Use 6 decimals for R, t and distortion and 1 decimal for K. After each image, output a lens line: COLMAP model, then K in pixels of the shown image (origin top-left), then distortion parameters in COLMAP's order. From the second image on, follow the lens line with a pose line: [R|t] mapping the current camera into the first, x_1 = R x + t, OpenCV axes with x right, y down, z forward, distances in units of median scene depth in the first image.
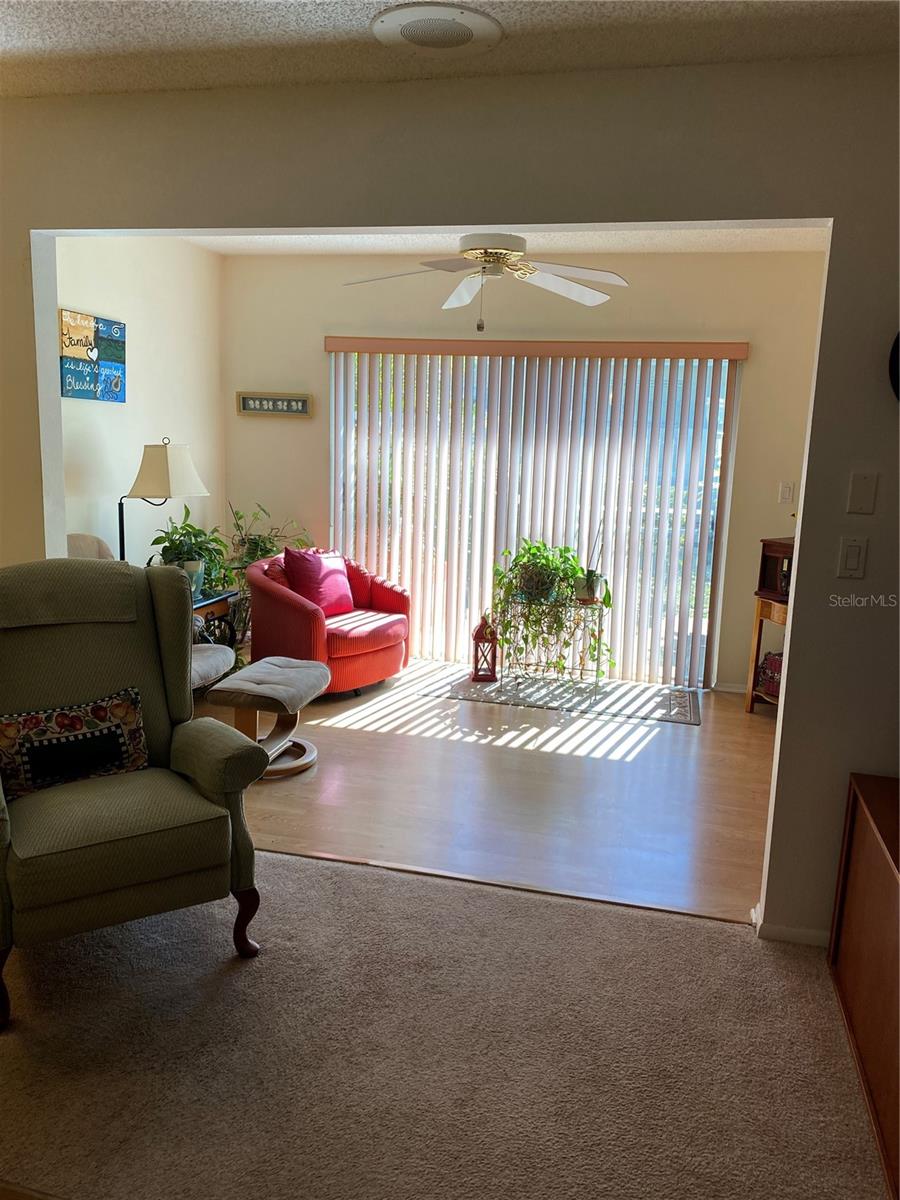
lens RADIAL K [[916.1, 0, 449.4], [0, 916.1, 590.0], [0, 0, 1]] dist [0.038611, -0.055237]
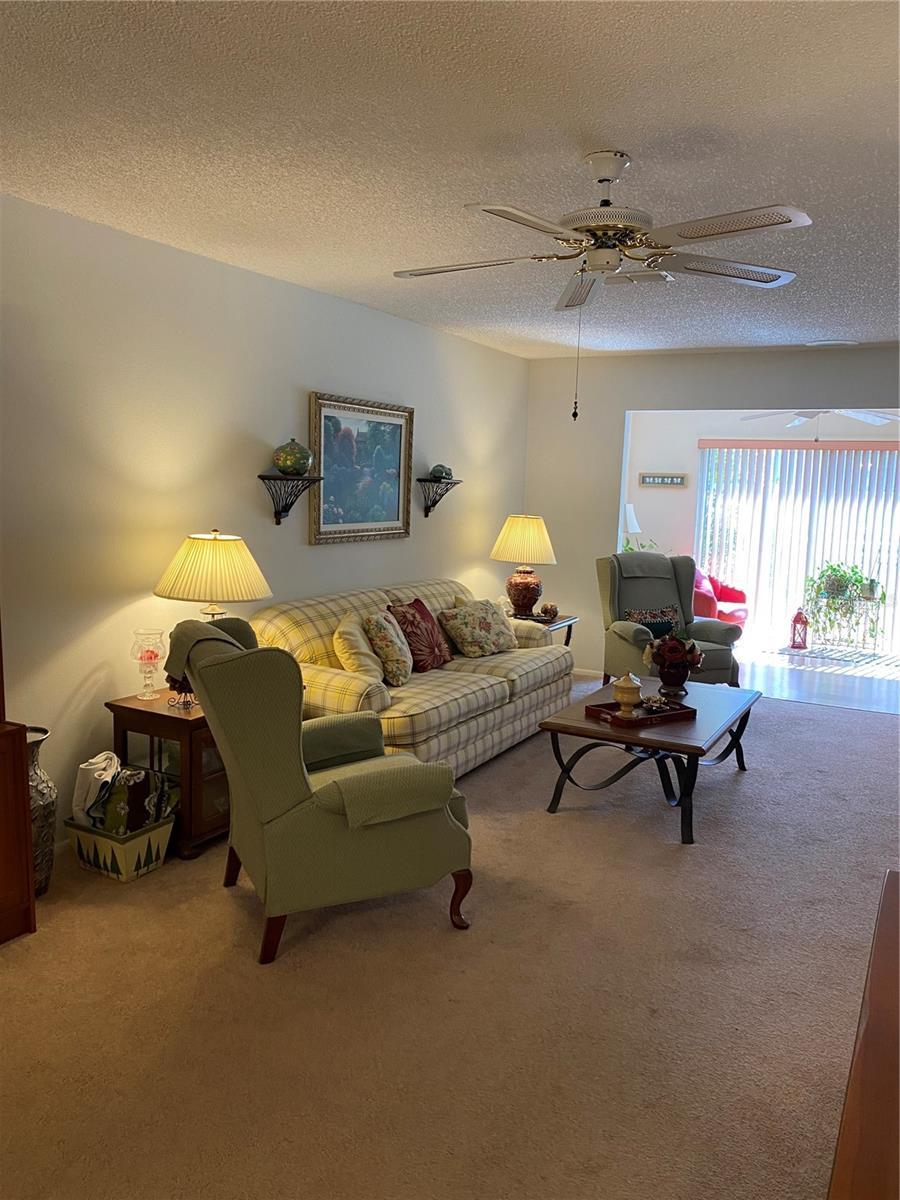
lens RADIAL K [[916.1, 0, 460.0], [0, 916.1, 610.4], [0, 0, 1]] dist [0.038611, -0.055237]
pose [[0.973583, 0.023370, -0.227133, -0.181576], [-0.034303, 0.998429, -0.044307, 0.128376], [0.225740, 0.050928, 0.972855, -0.738703]]
